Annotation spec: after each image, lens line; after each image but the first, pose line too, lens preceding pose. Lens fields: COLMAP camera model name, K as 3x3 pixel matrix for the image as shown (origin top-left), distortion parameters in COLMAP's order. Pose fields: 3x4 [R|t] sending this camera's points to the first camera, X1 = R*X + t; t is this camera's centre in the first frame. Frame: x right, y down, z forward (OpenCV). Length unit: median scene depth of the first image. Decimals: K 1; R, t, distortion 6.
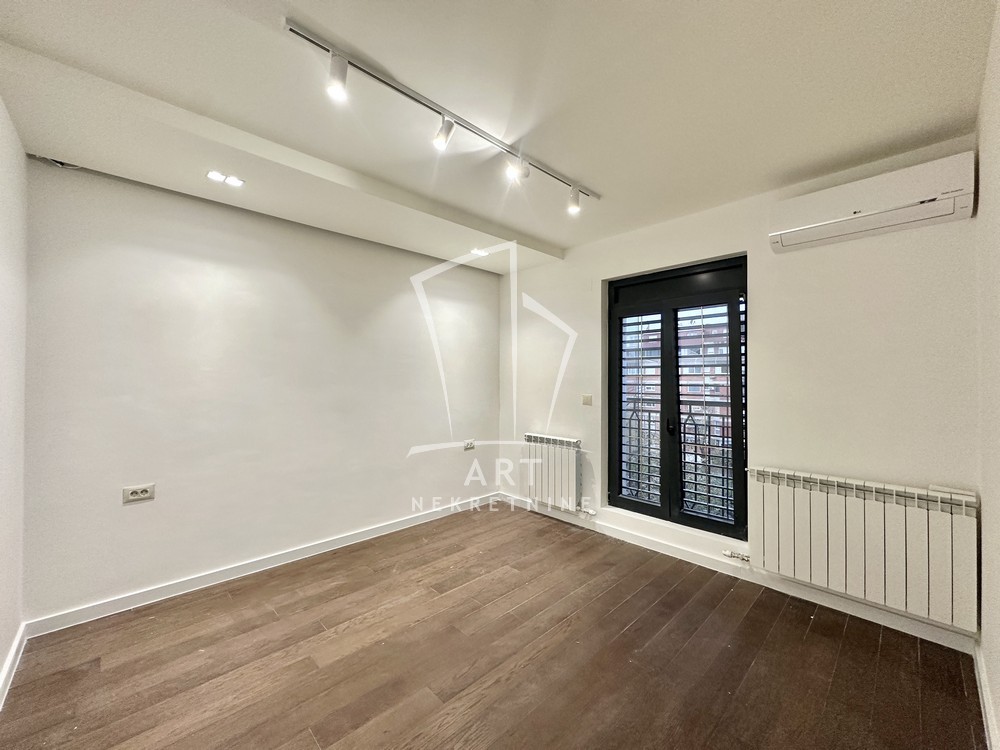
lens RADIAL K [[398.2, 0, 494.7], [0, 398.2, 375.0], [0, 0, 1]] dist [-0.001029, 0.000306]
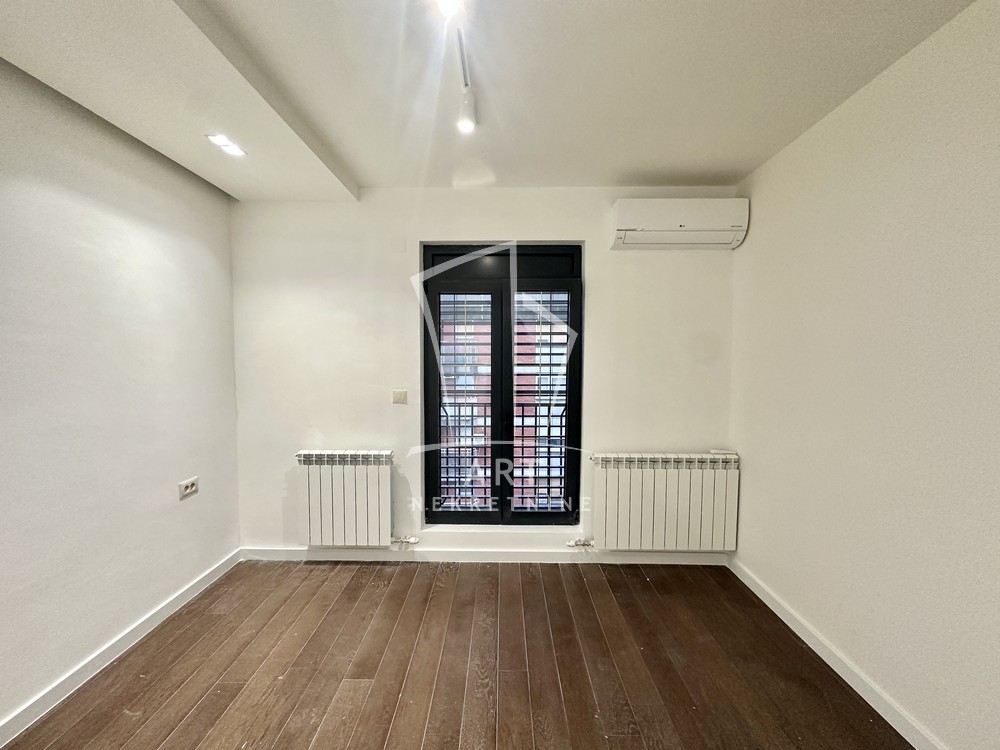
lens RADIAL K [[398.2, 0, 500.9], [0, 398.2, 376.5], [0, 0, 1]] dist [-0.001029, 0.000306]
pose [[0.692188, -0.018358, 0.721484, -0.213976], [-0.009428, 0.999361, 0.034474, -0.002201], [-0.721656, -0.030664, 0.691573, 0.391690]]
